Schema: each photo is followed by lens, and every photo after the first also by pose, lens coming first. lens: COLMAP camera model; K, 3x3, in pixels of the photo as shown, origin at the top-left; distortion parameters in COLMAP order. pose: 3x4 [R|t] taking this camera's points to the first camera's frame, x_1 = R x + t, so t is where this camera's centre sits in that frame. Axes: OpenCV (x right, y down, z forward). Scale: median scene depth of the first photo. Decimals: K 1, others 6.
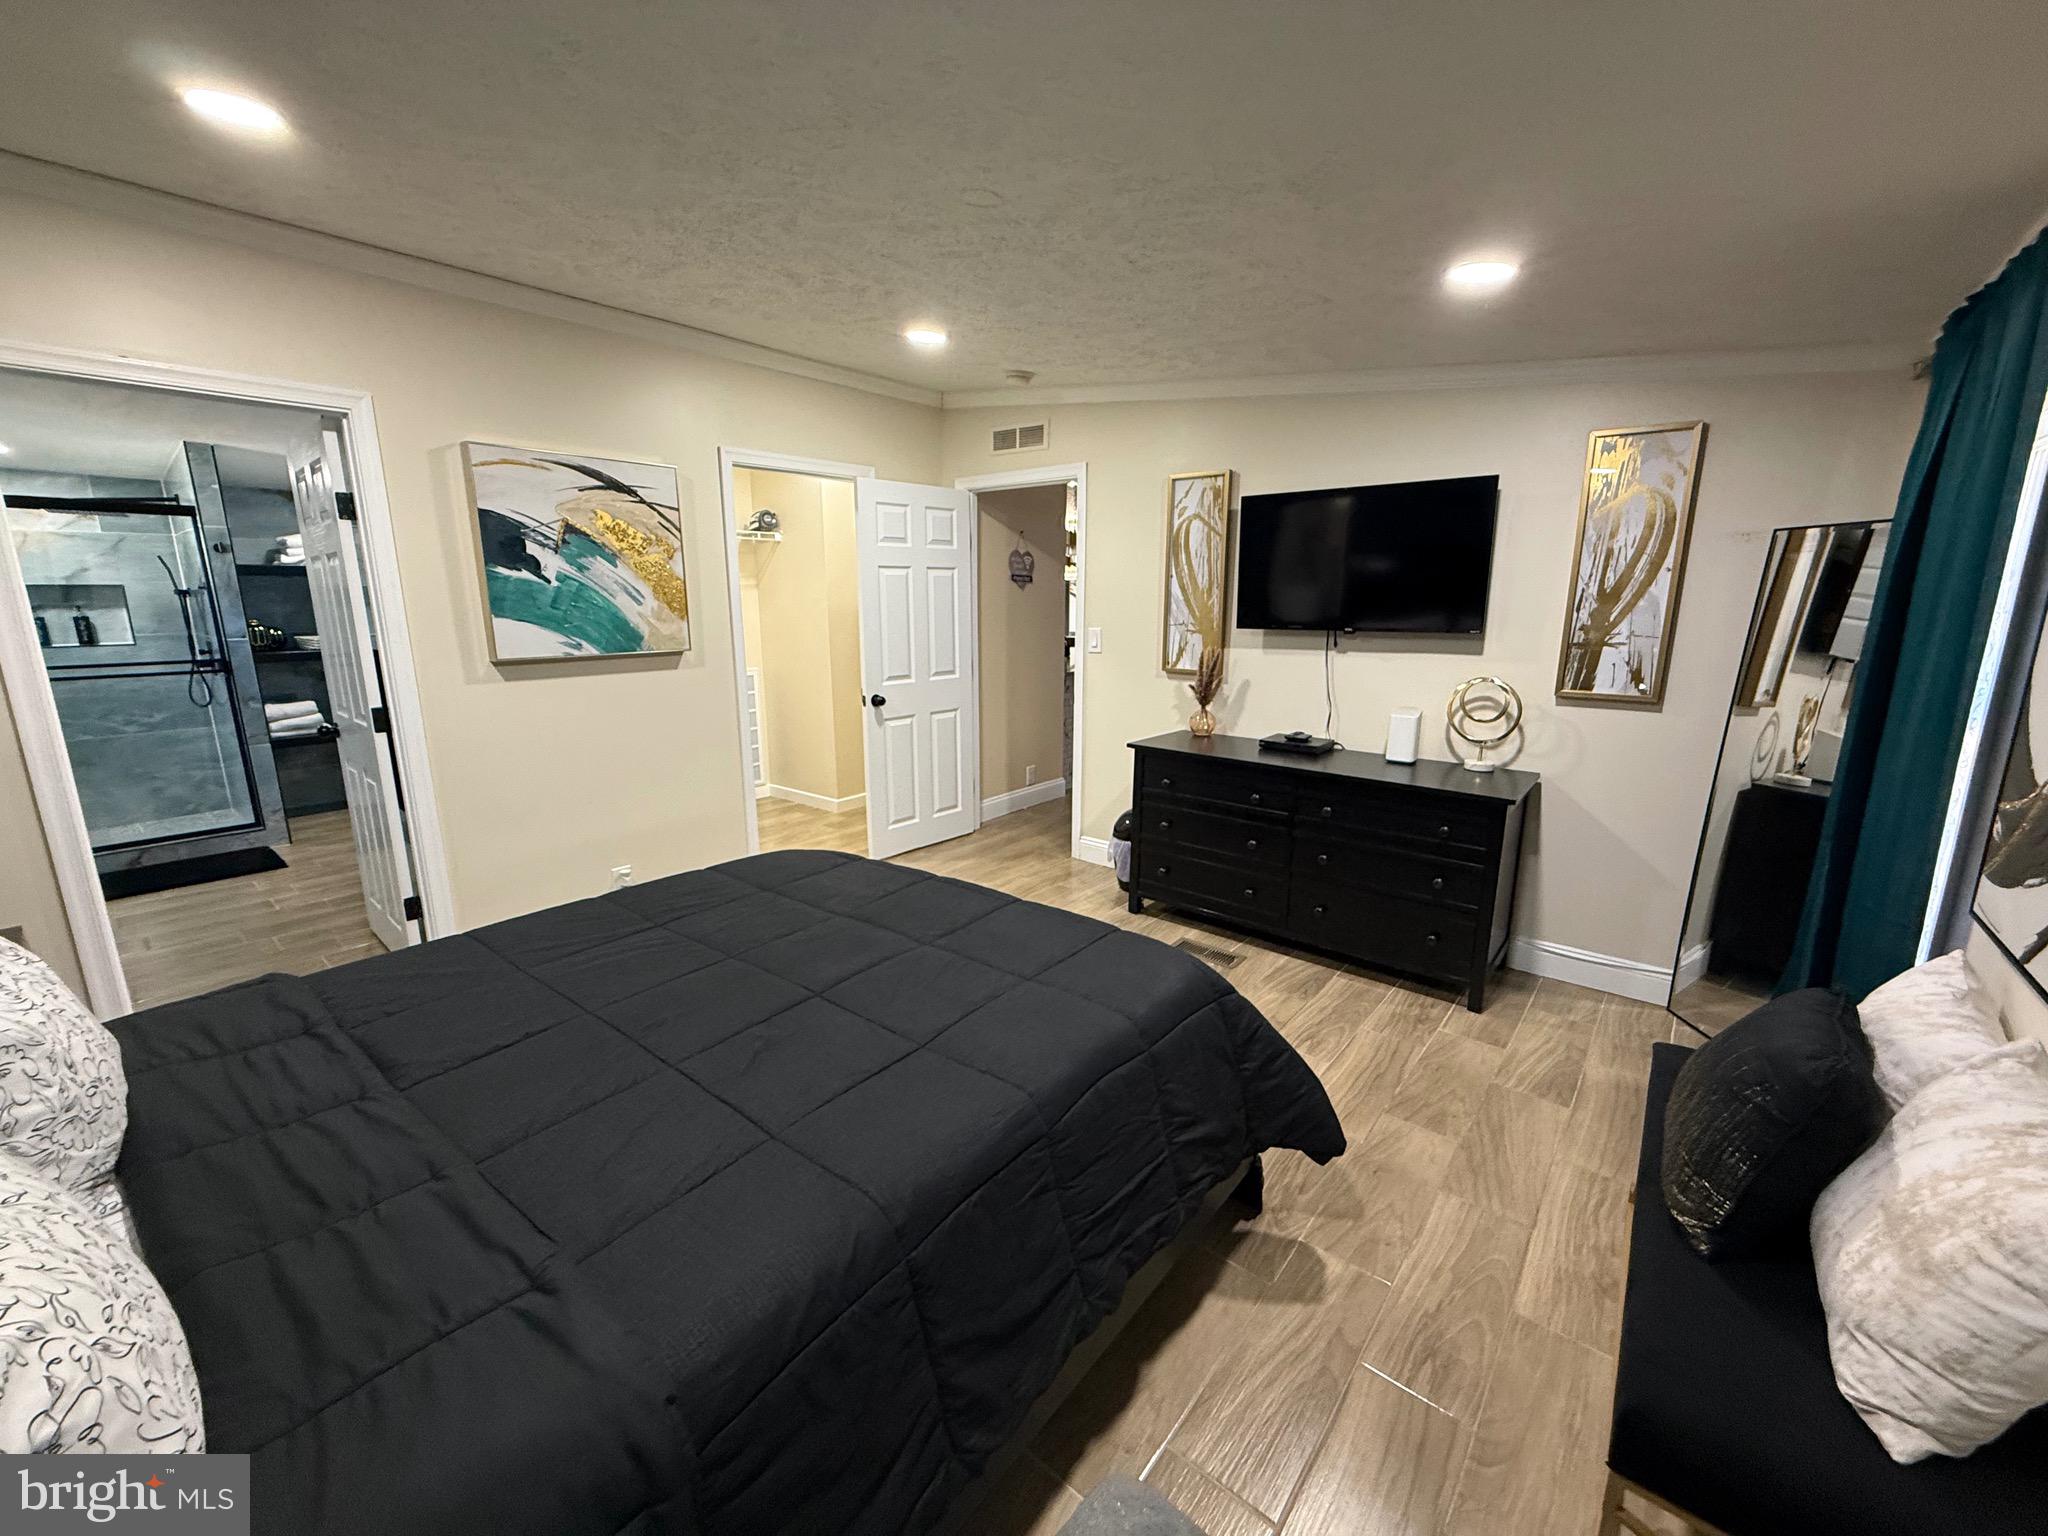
lens RADIAL K [[816.5, 0, 1019.6], [0, 816.5, 763.0], [0, 0, 1]] dist [0.000017, 0.000210]
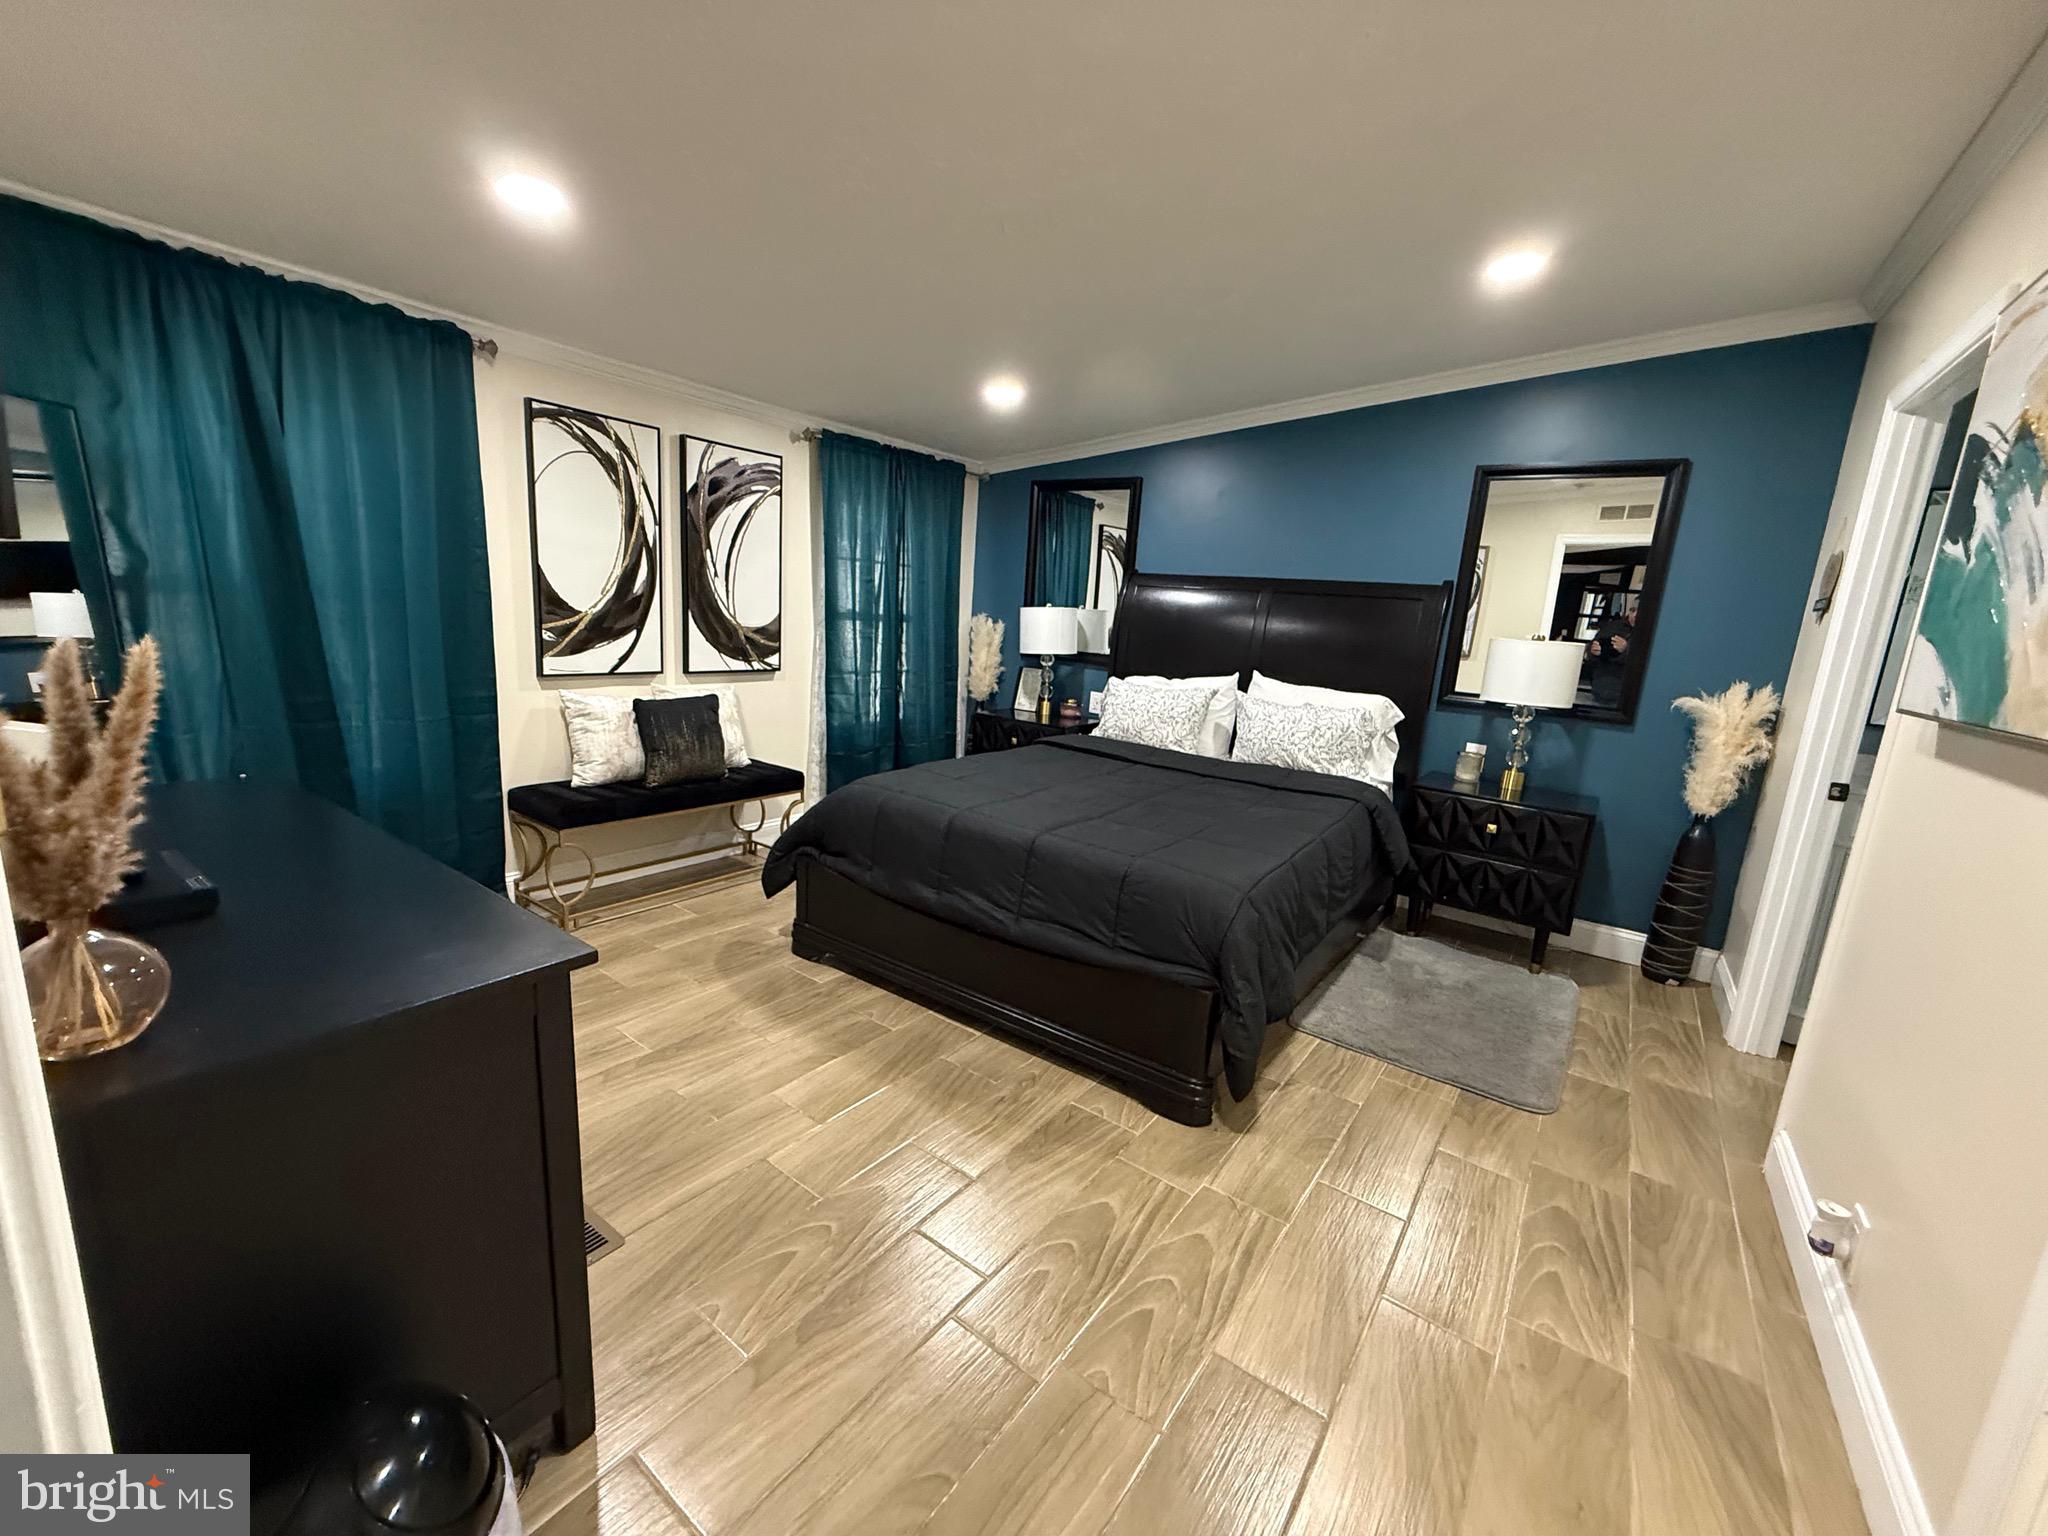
lens RADIAL K [[816.5, 0, 1022.9], [0, 816.5, 763.9], [0, 0, 1]] dist [0.000017, 0.000210]
pose [[-0.995917, -0.052680, -0.073308, -0.002992], [-0.076899, 0.920425, 0.383280, -0.240267], [0.047283, 0.387352, -0.920718, 1.386270]]
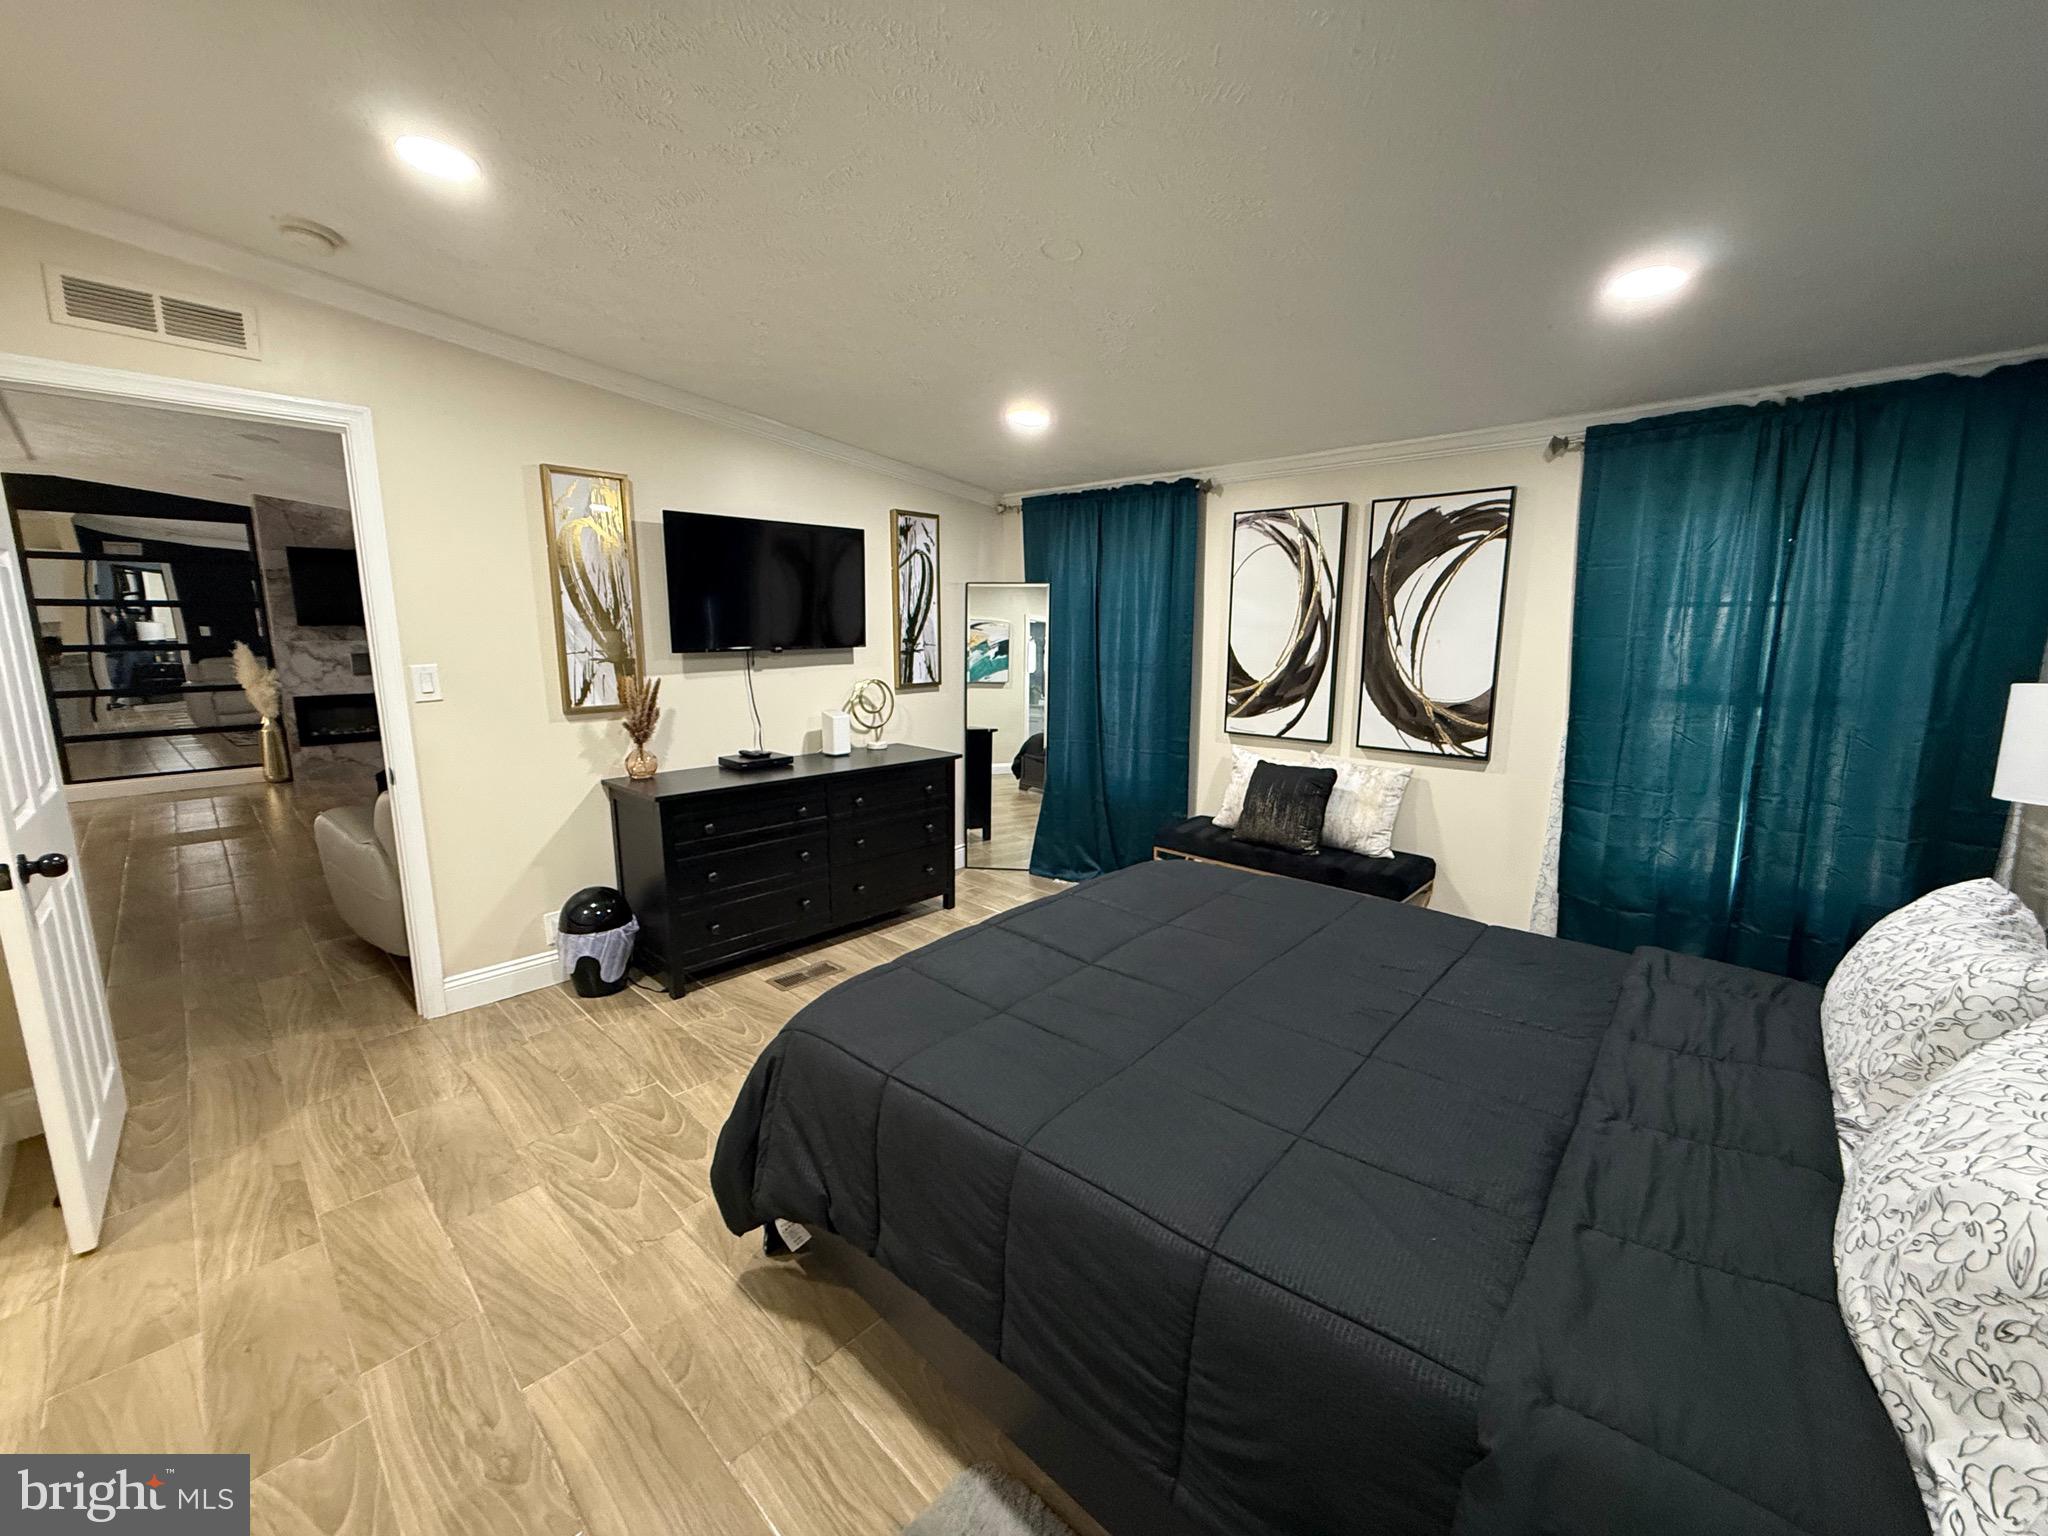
lens RADIAL K [[816.5, 0, 1022.1], [0, 816.5, 765.0], [0, 0, 1]] dist [0.000017, 0.000210]
pose [[0.061968, -0.171000, 0.983320, -0.702796], [0.199122, 0.967526, 0.155705, -0.120004], [-0.978014, 0.186152, 0.094005, 0.615191]]
